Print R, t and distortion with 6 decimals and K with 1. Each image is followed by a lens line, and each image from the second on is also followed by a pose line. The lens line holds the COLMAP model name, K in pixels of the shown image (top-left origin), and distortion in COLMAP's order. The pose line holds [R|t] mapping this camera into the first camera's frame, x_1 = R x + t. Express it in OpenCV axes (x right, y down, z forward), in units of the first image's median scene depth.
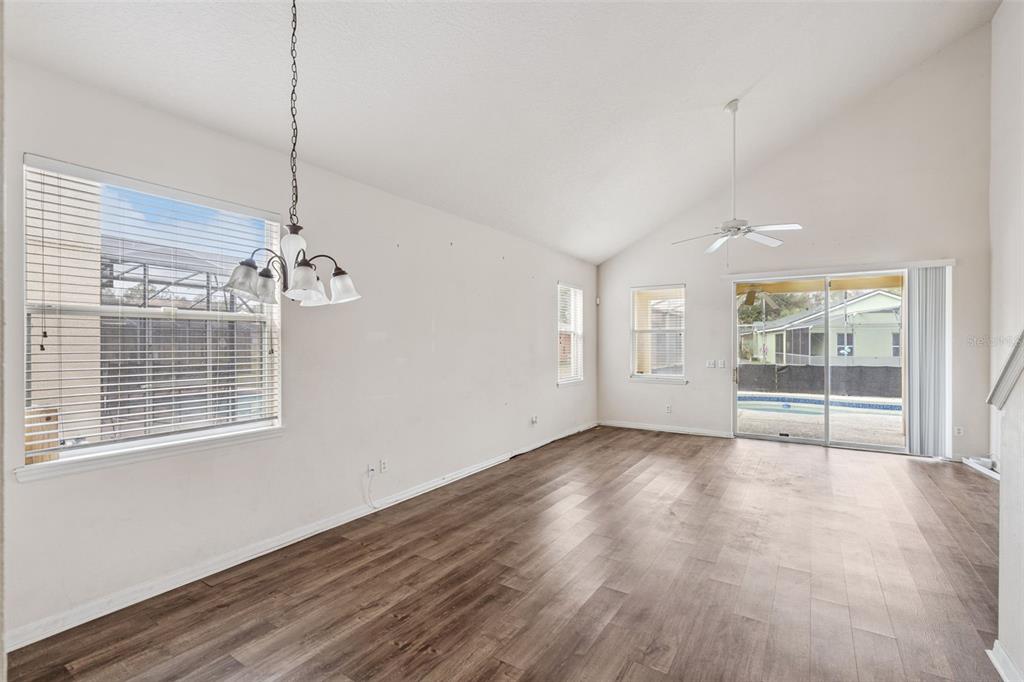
lens RADIAL K [[462.8, 0, 518.0], [0, 462.8, 343.2], [0, 0, 1]] dist [-0.009750, -0.000128]
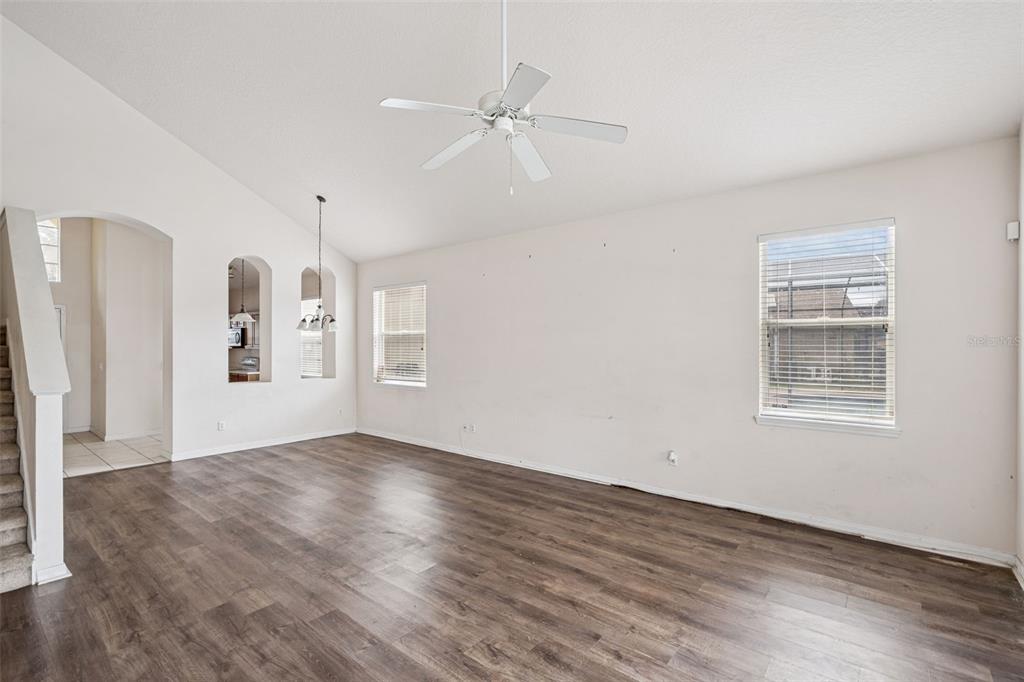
lens RADIAL K [[462.8, 0, 514.4], [0, 462.8, 344.1], [0, 0, 1]] dist [-0.009750, -0.000128]
pose [[-0.123187, -0.010385, -0.992329, 1.063155], [-0.003475, 0.999944, -0.010033, 0.009646], [0.992377, 0.002213, -0.123216, 1.199151]]
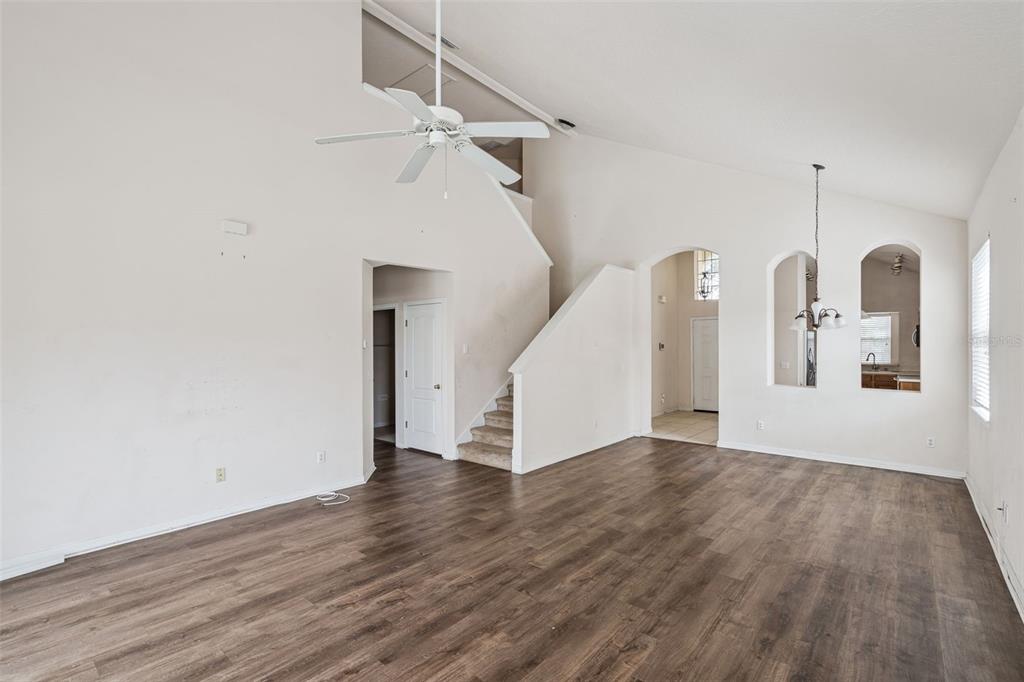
lens RADIAL K [[462.8, 0, 508.1], [0, 462.8, 345.1], [0, 0, 1]] dist [-0.009750, -0.000128]
pose [[-0.988664, -0.004840, 0.150067, 0.348768], [-0.005018, 0.999987, -0.000809, 0.001781], [-0.150061, -0.001553, -0.988676, 1.678252]]
